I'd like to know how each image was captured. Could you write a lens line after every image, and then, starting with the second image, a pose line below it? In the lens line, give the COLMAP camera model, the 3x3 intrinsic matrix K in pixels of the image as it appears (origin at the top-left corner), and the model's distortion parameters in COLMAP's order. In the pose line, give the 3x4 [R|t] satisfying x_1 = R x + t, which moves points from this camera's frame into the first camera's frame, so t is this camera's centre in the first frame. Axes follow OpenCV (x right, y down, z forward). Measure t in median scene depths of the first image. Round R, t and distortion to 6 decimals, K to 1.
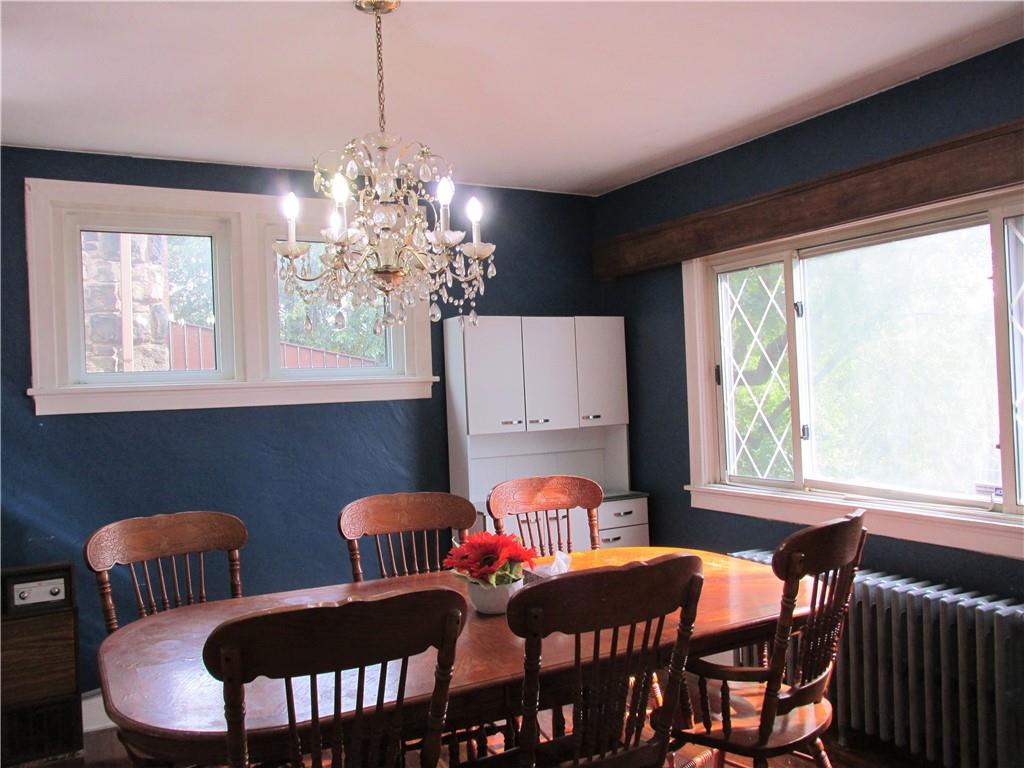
lens RADIAL K [[844.2, 0, 512.0], [0, 844.2, 384.0], [0, 0, 1]] dist [-0.010742, -0.009755]
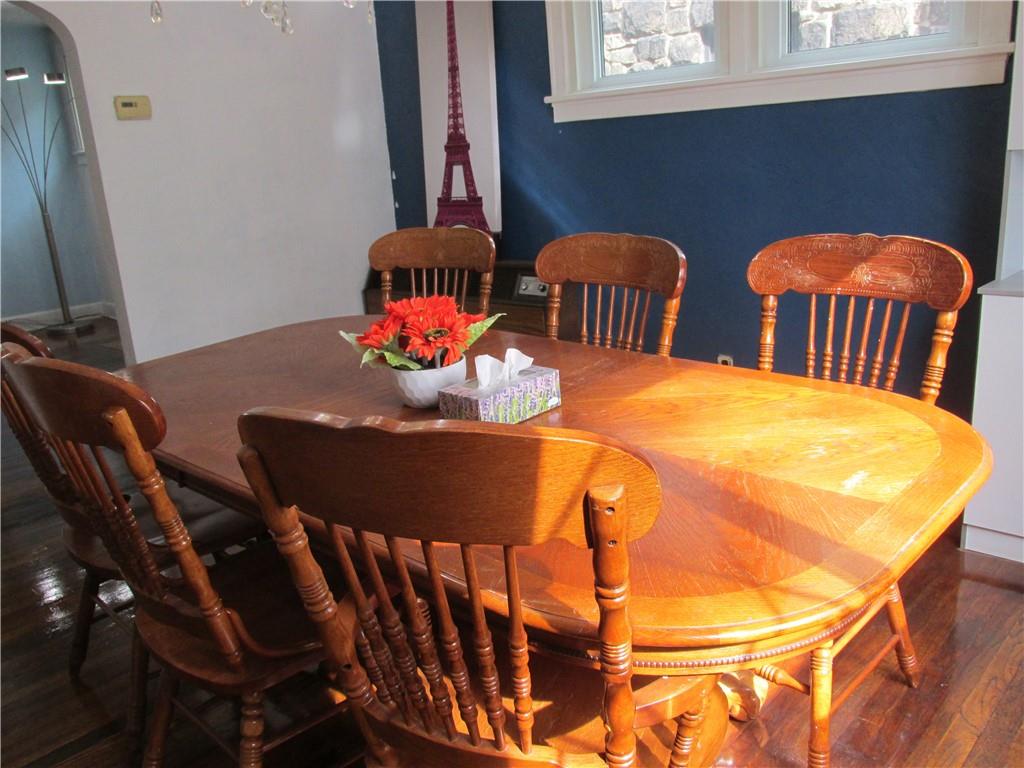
lens RADIAL K [[844.2, 0, 512.0], [0, 844.2, 384.0], [0, 0, 1]] dist [-0.010742, -0.009755]
pose [[0.317841, 0.274620, -0.907503, 0.463584], [0.059058, 0.949543, 0.308026, 0.019092], [0.946303, -0.151499, 0.285585, 0.587395]]
